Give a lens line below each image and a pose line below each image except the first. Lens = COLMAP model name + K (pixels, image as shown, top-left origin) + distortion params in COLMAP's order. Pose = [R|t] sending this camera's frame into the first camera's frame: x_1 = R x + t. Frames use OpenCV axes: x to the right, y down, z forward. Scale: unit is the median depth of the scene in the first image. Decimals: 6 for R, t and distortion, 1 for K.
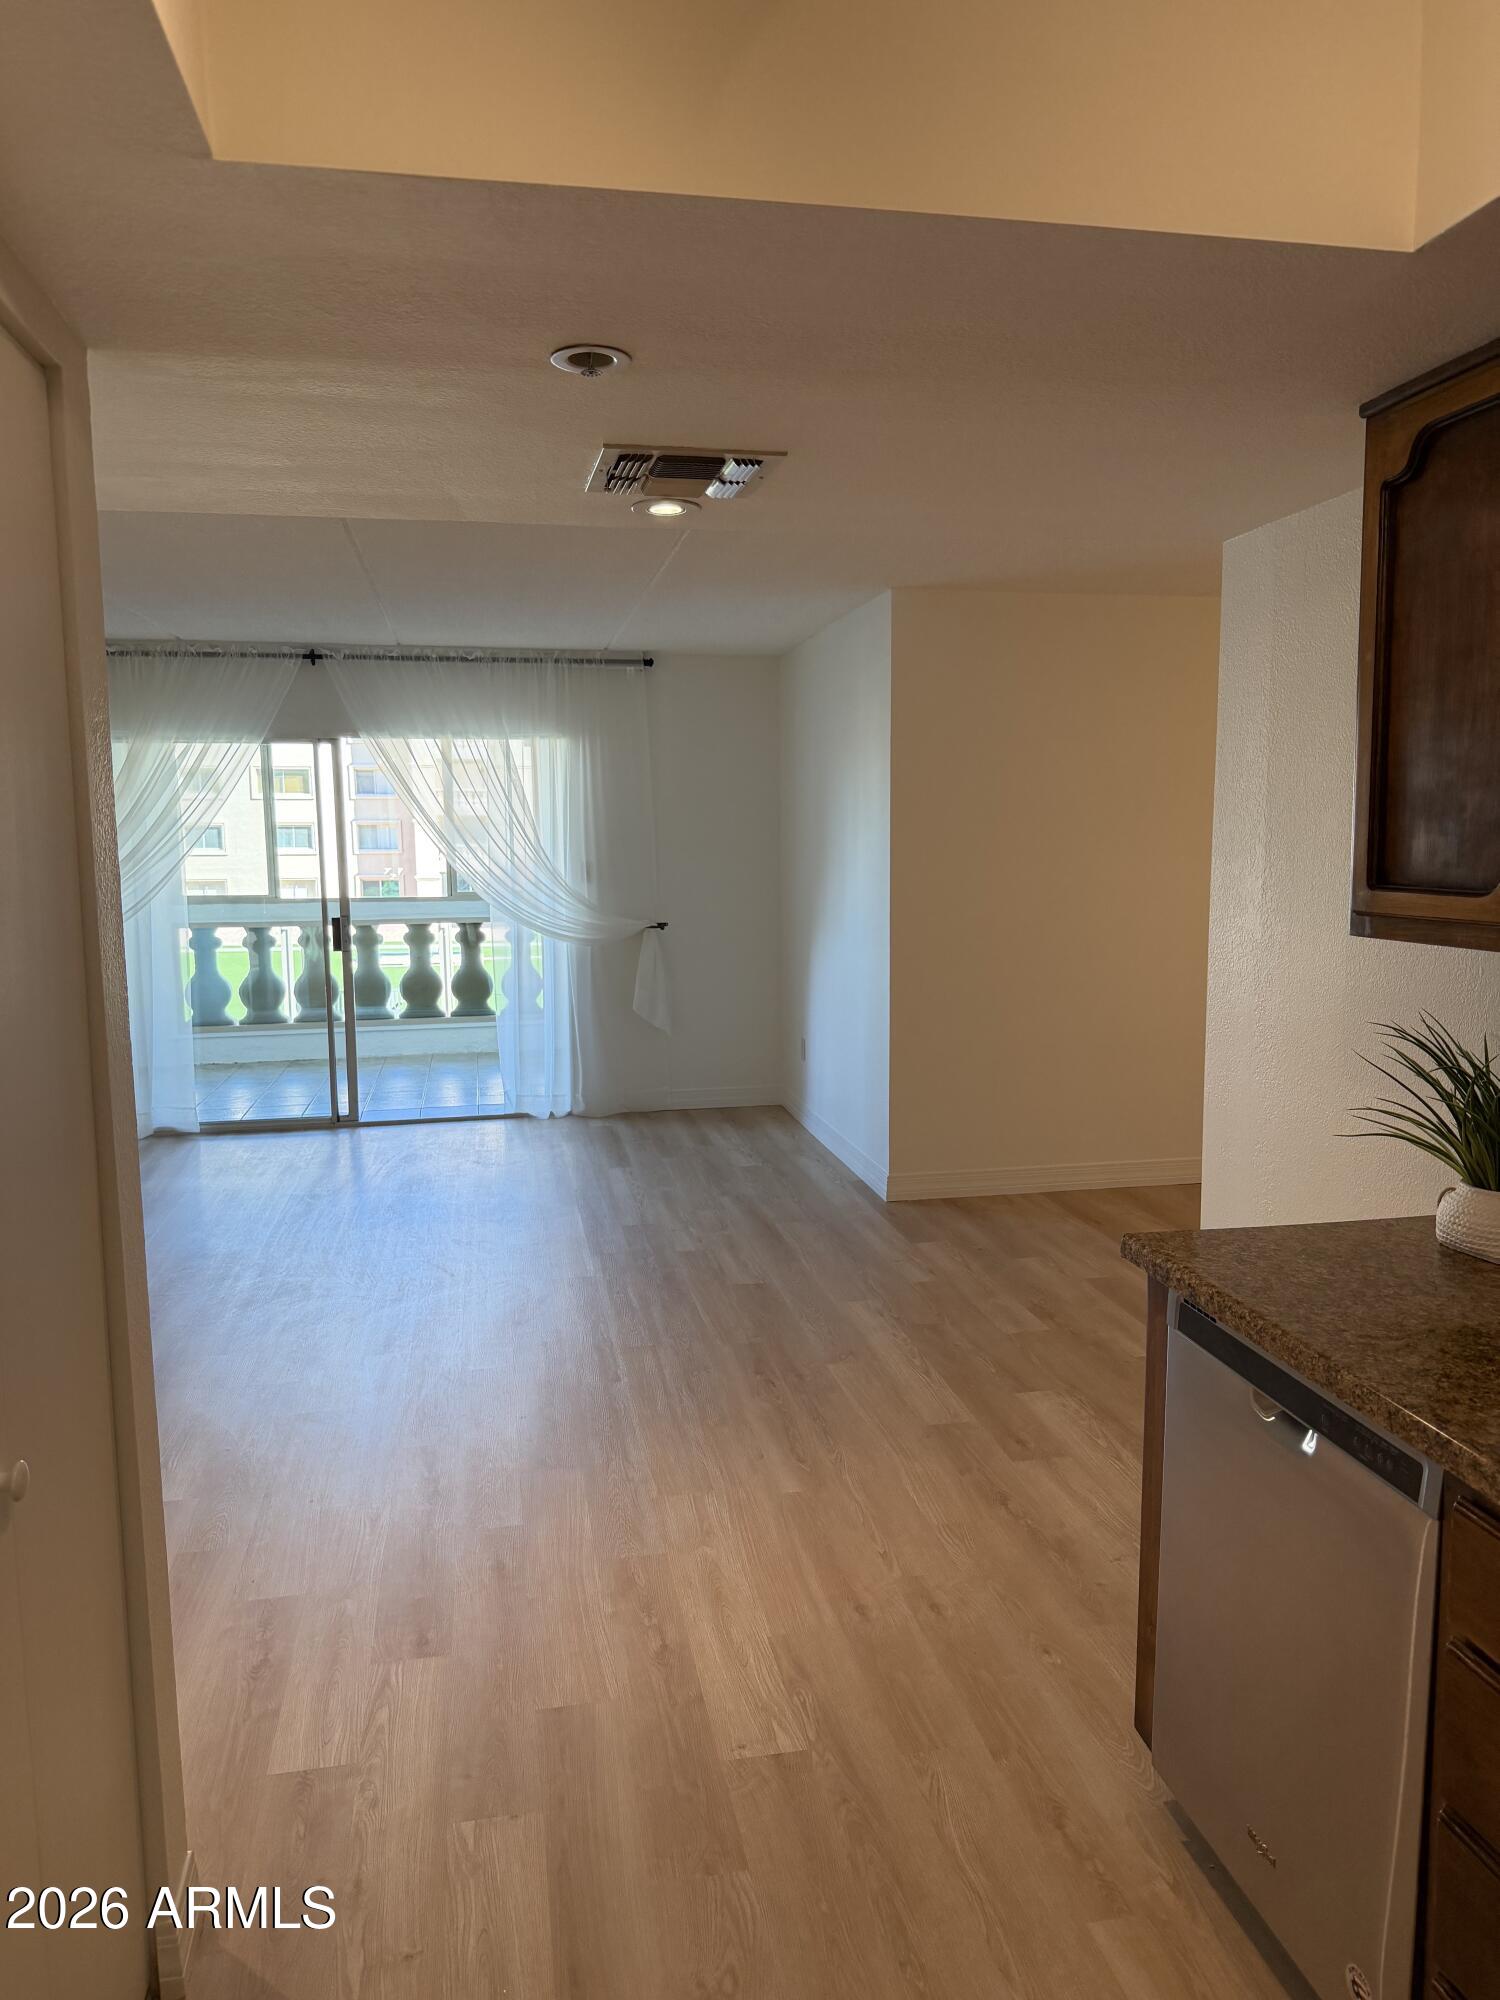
lens RADIAL K [[1469.3, 0, 773.9], [0, 1469.3, 998.7], [0, 0, 1]] dist [0.032469, -0.006442]
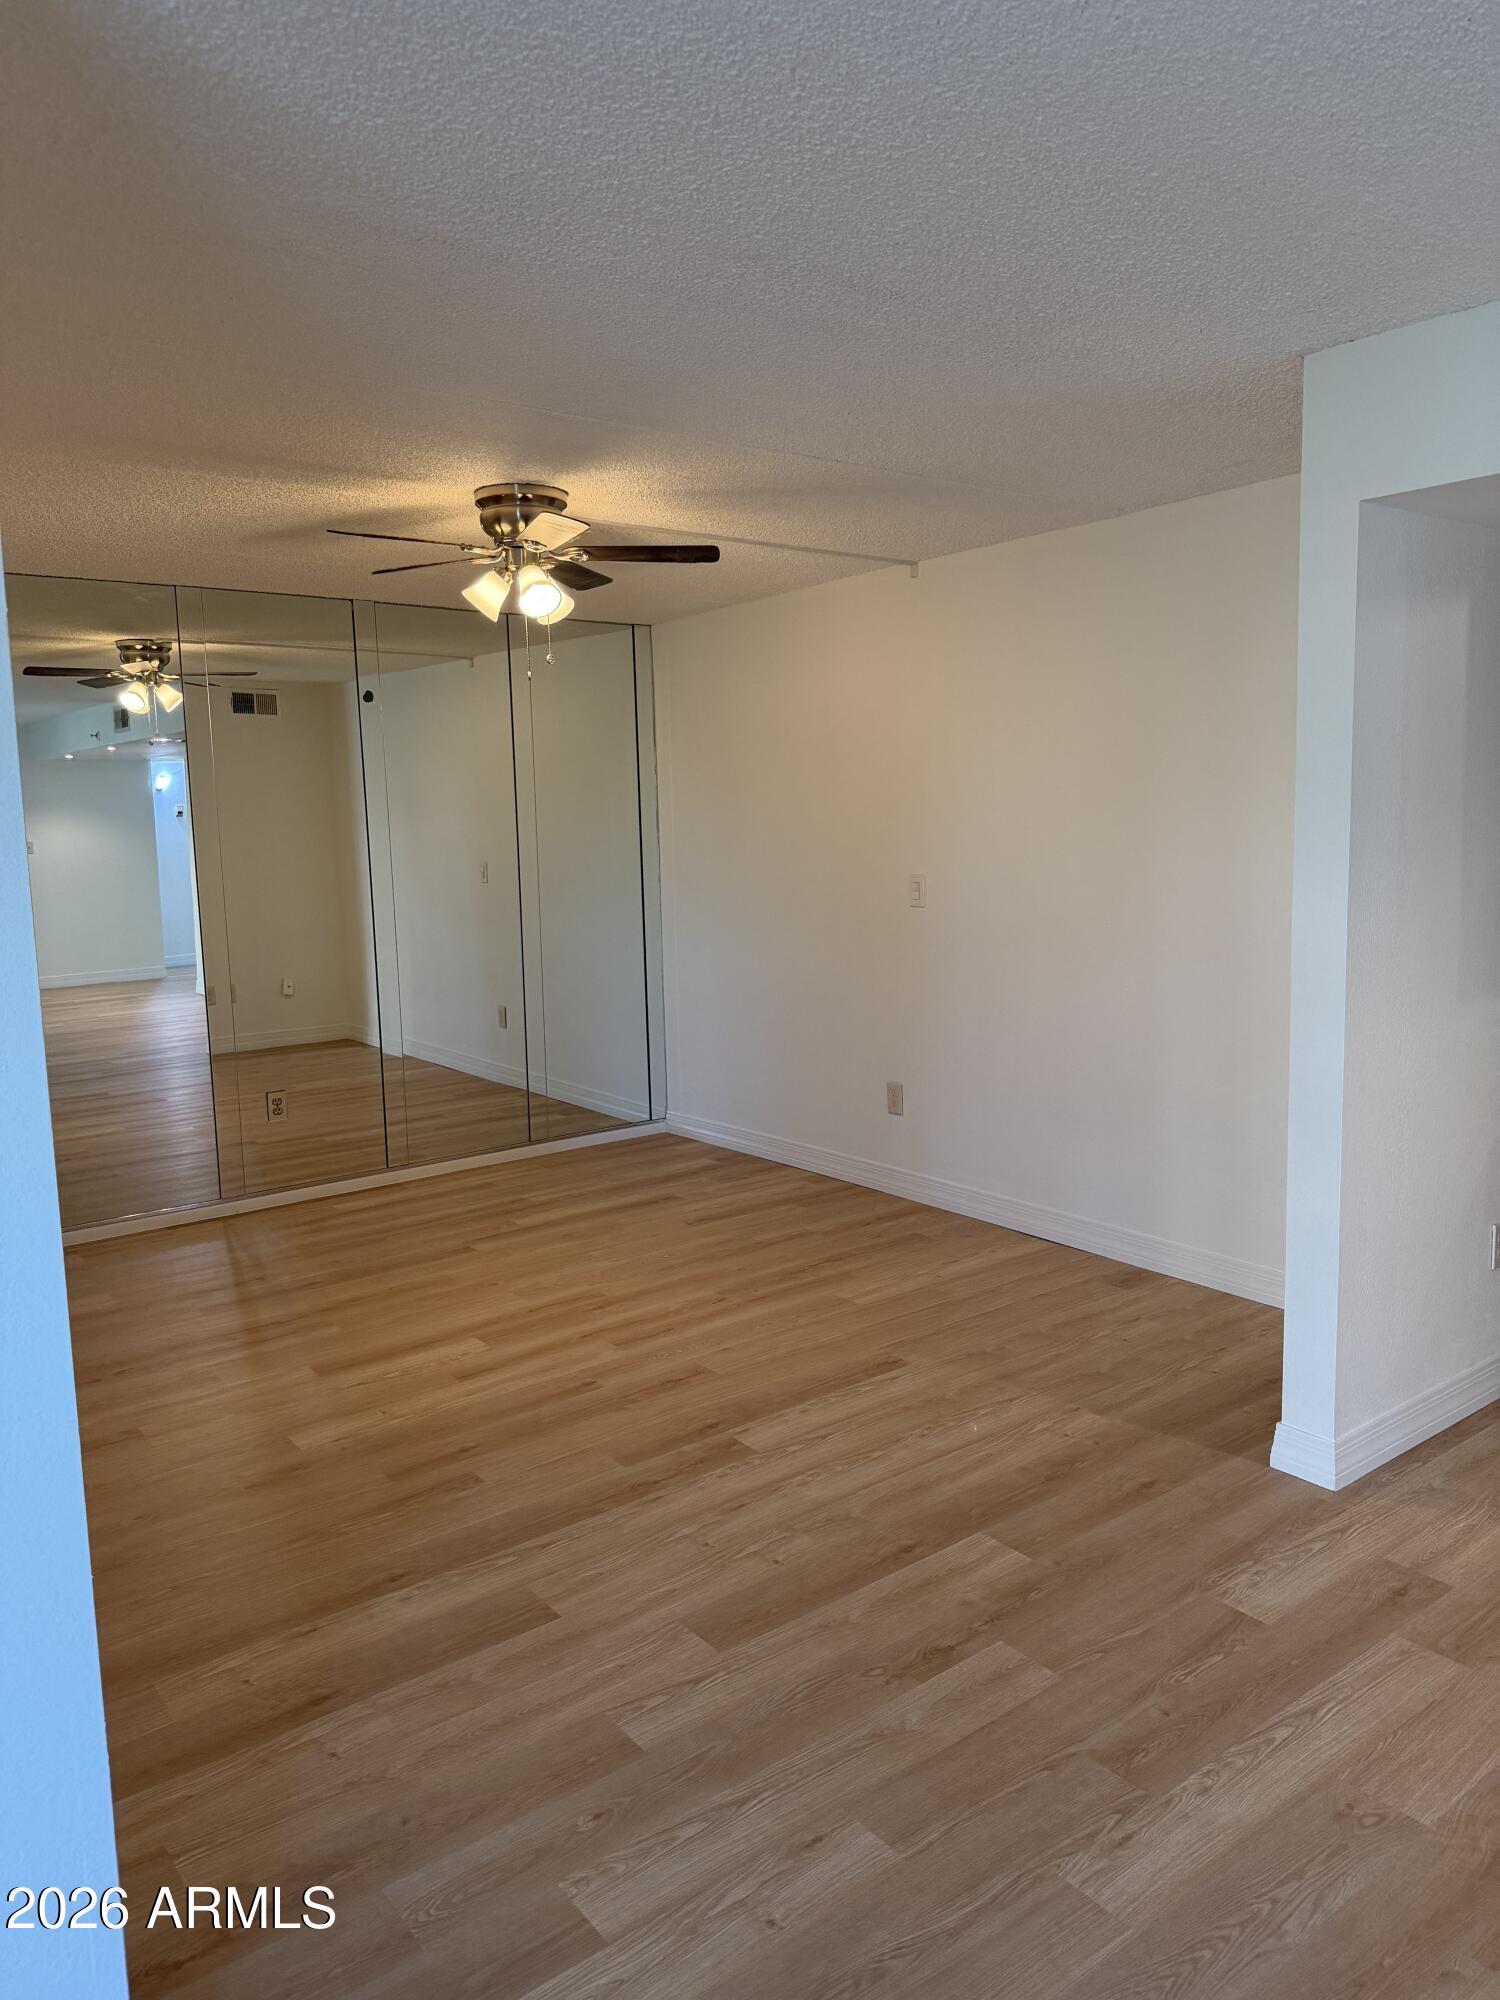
lens RADIAL K [[1409.5, 0, 753.0], [0, 1409.5, 1000.6], [0, 0, 1]] dist [0.074076, -0.108735]
pose [[-0.454187, -0.096862, 0.885625, -0.249951], [0.126601, 0.976967, 0.171778, -0.139438], [-0.881865, 0.190141, -0.431463, 1.255295]]
